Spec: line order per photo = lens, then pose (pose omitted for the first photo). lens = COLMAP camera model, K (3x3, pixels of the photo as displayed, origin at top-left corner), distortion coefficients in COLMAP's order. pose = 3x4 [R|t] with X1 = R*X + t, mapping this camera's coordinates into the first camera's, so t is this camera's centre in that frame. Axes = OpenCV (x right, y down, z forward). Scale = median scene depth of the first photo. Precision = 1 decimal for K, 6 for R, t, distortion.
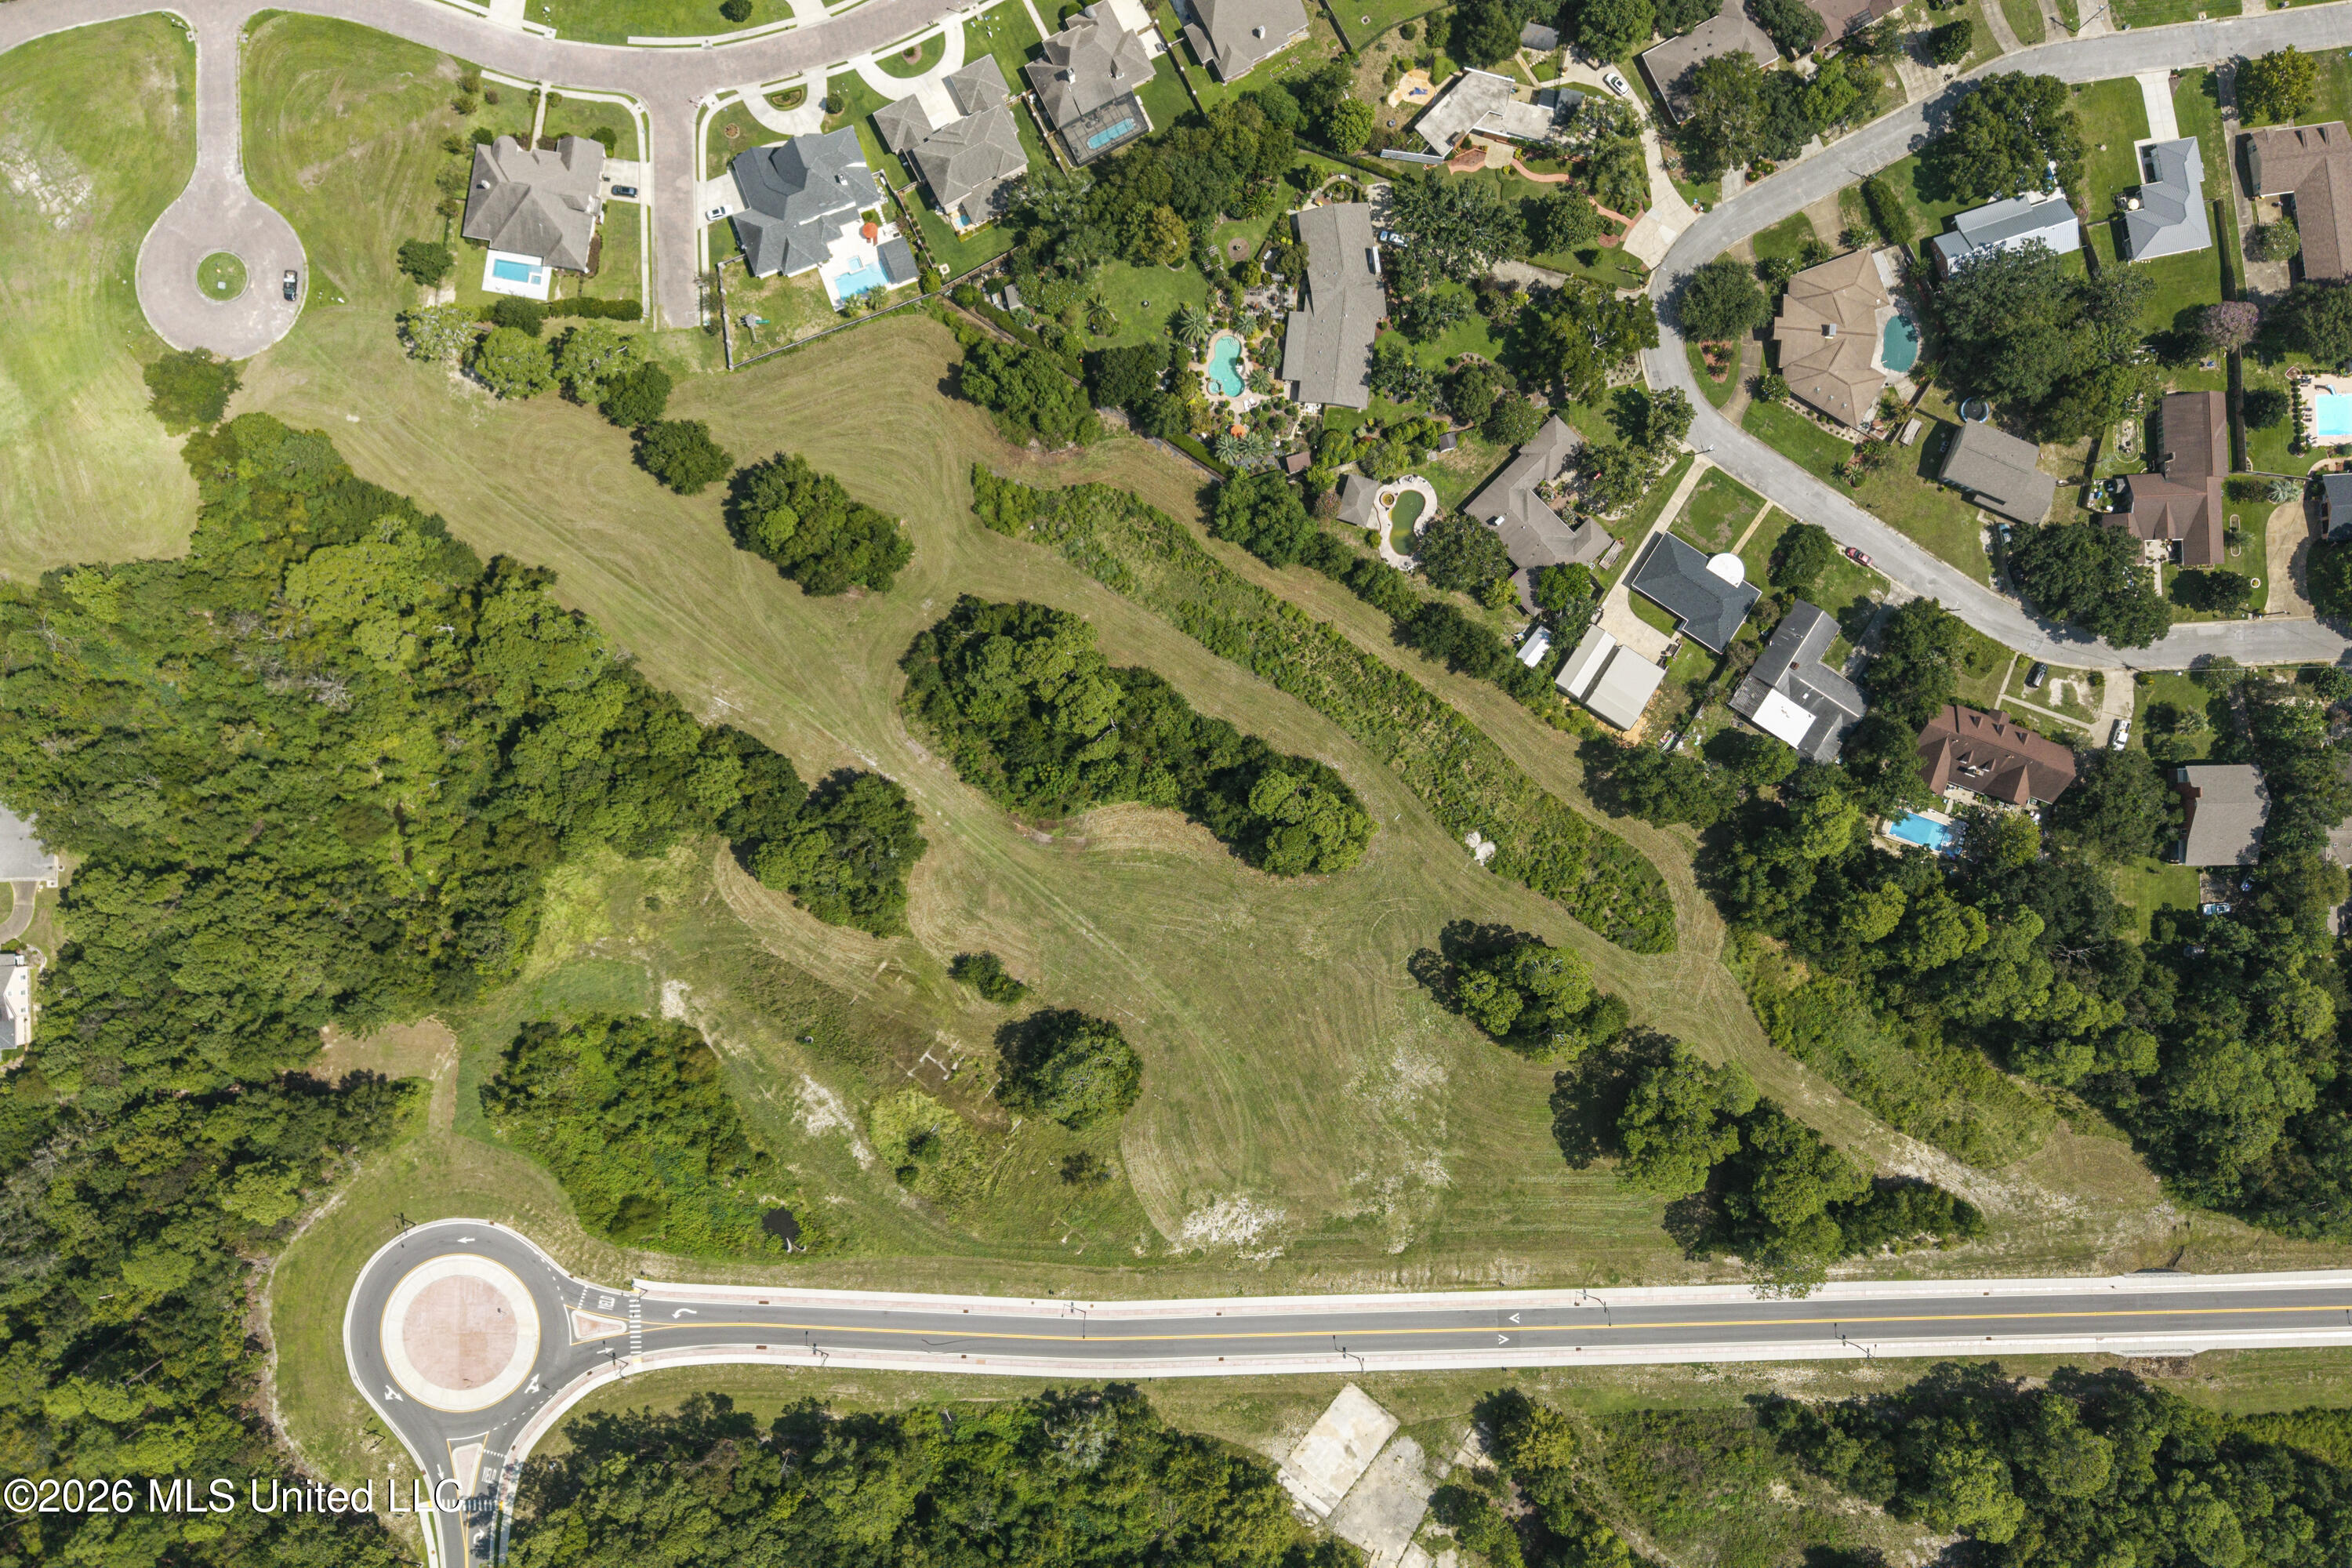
lens RADIAL K [[1864.0, 0, 1176.0], [0, 1864.0, 784.0], [0, 0, 1]] dist [0.084209, -0.143314]
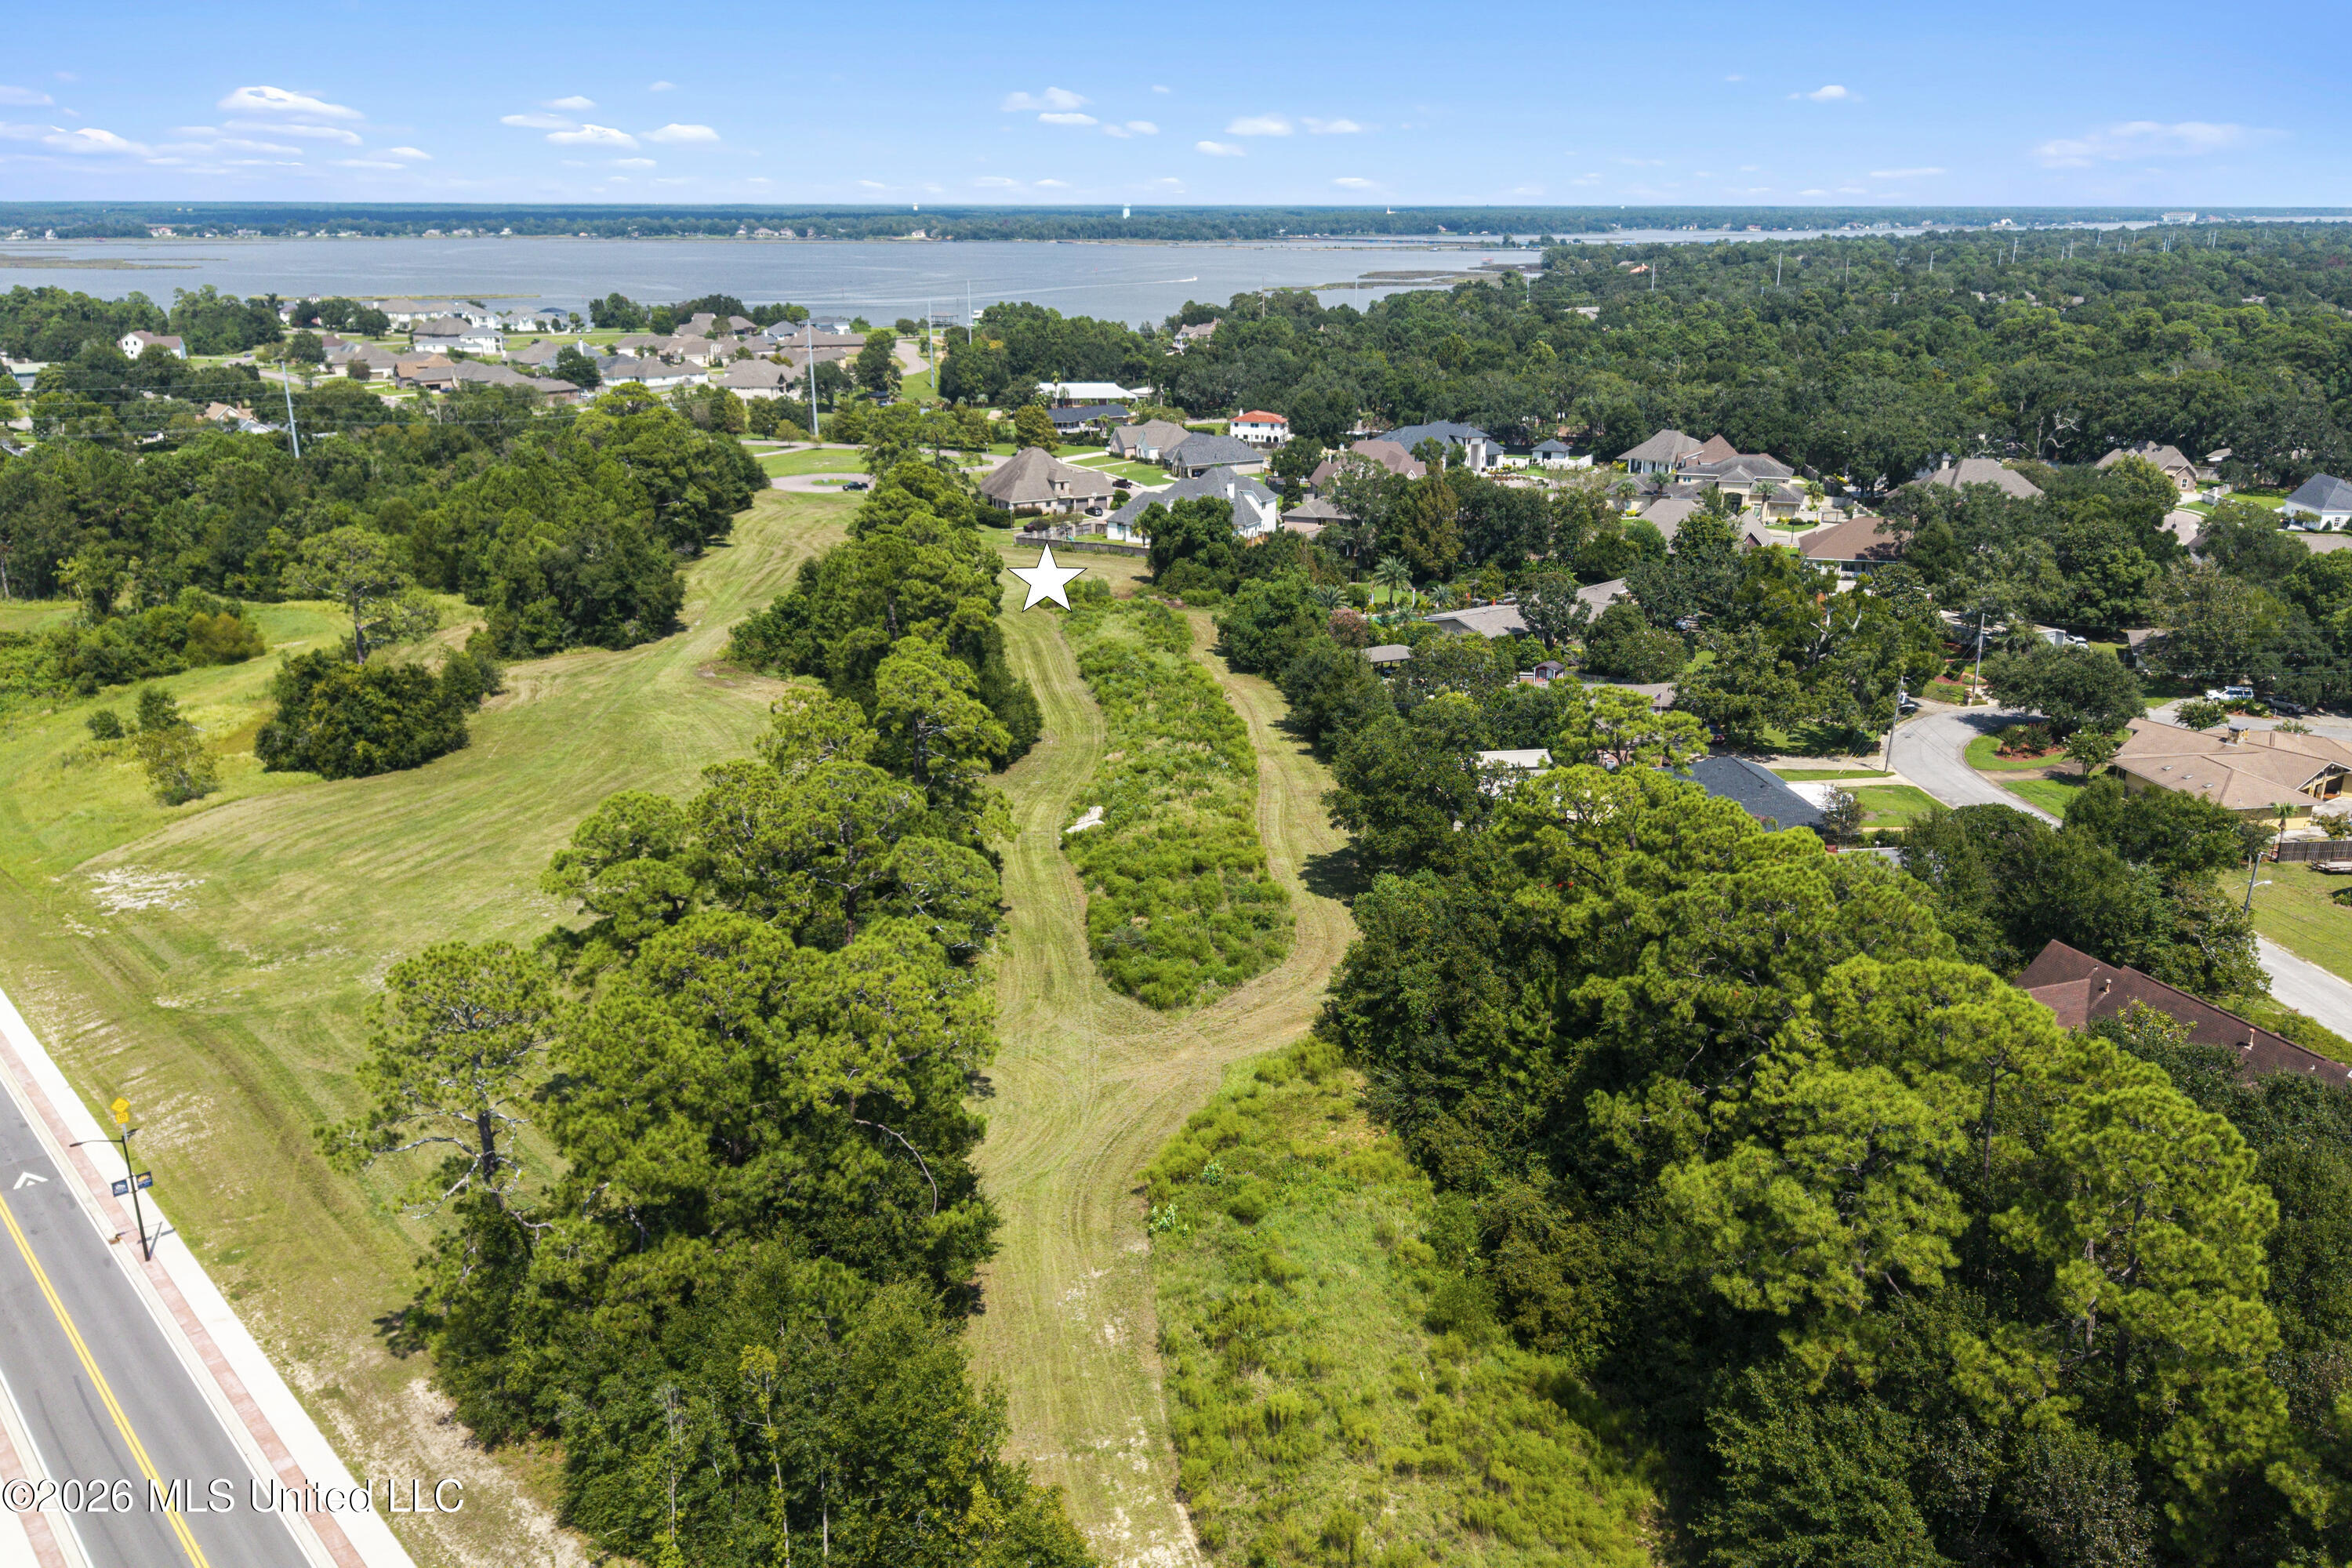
lens RADIAL K [[1864.0, 0, 1176.0], [0, 1864.0, 784.0], [0, 0, 1]] dist [0.084209, -0.143314]
pose [[0.636364, 0.215477, -0.740682, 0.547585], [-0.771227, 0.197366, -0.605190, 0.317434], [0.015781, 0.956356, 0.291779, 0.840954]]
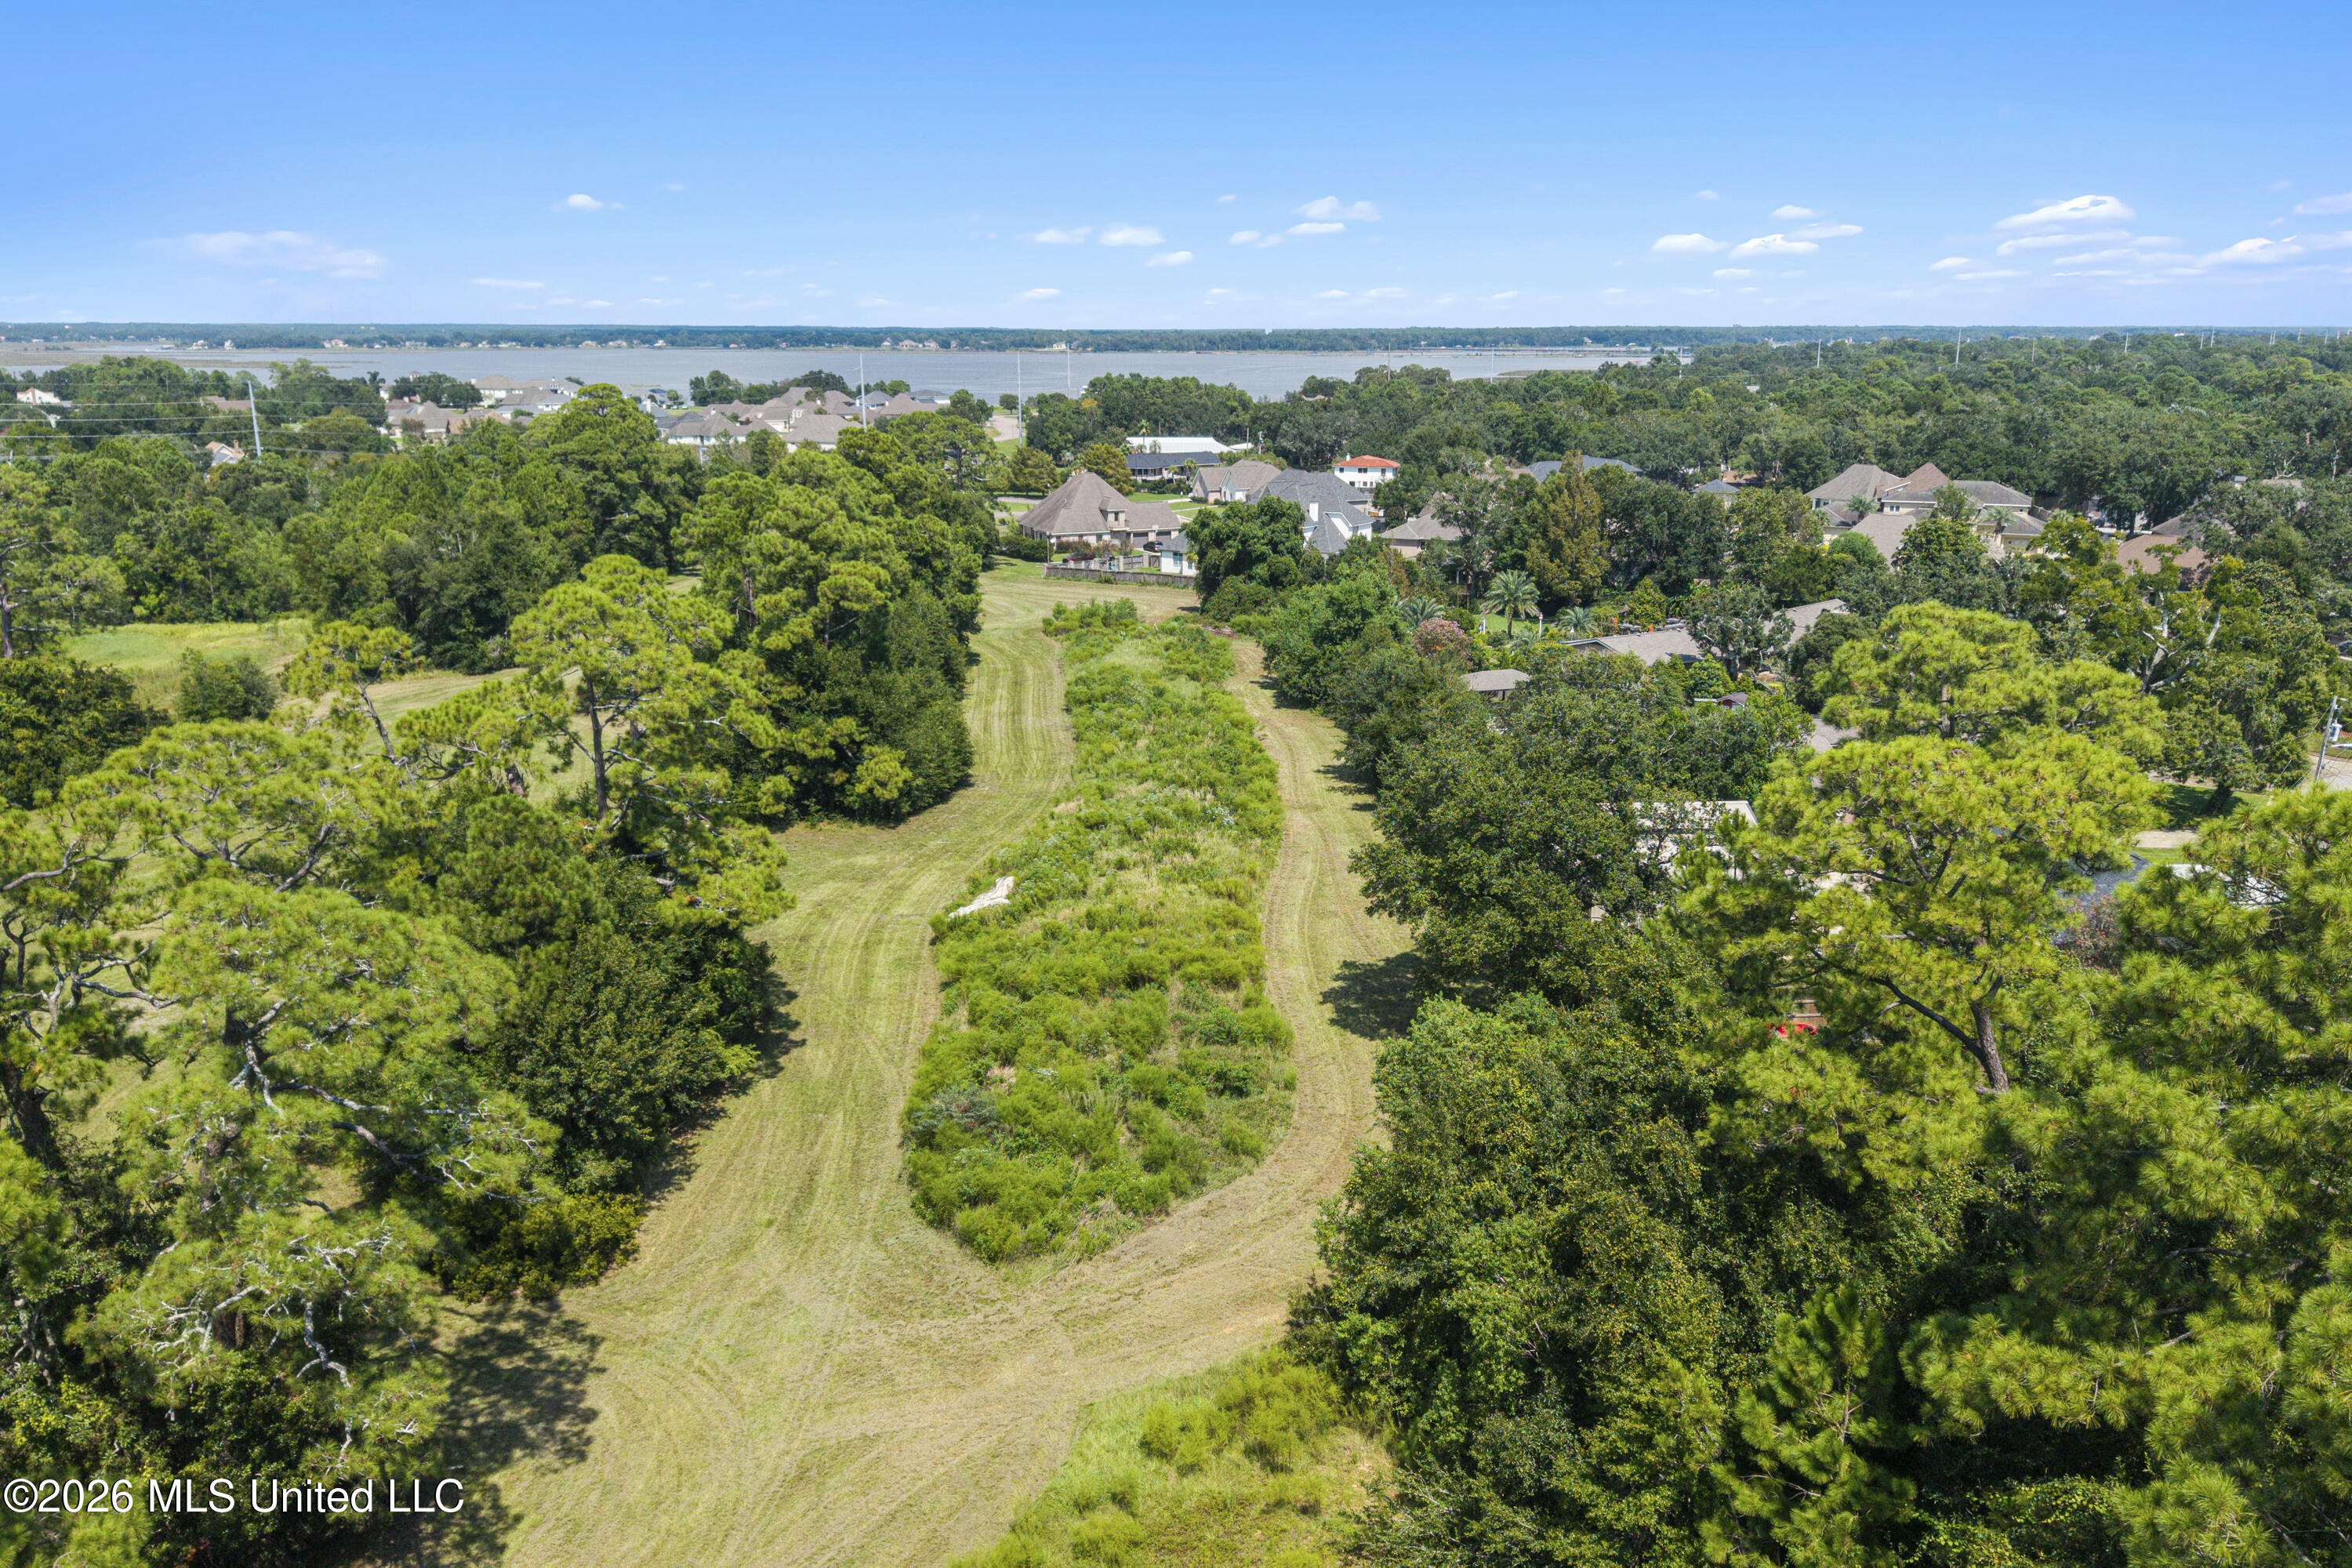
lens RADIAL K [[1858.0, 0, 1176.0], [0, 1858.0, 784.0], [0, 0, 1]] dist [0.110301, -0.237132]
pose [[0.576007, 0.180051, -0.797369, 0.423458], [-0.817273, 0.146866, -0.557221, 0.177635], [0.016778, 0.972632, 0.231746, 0.906888]]
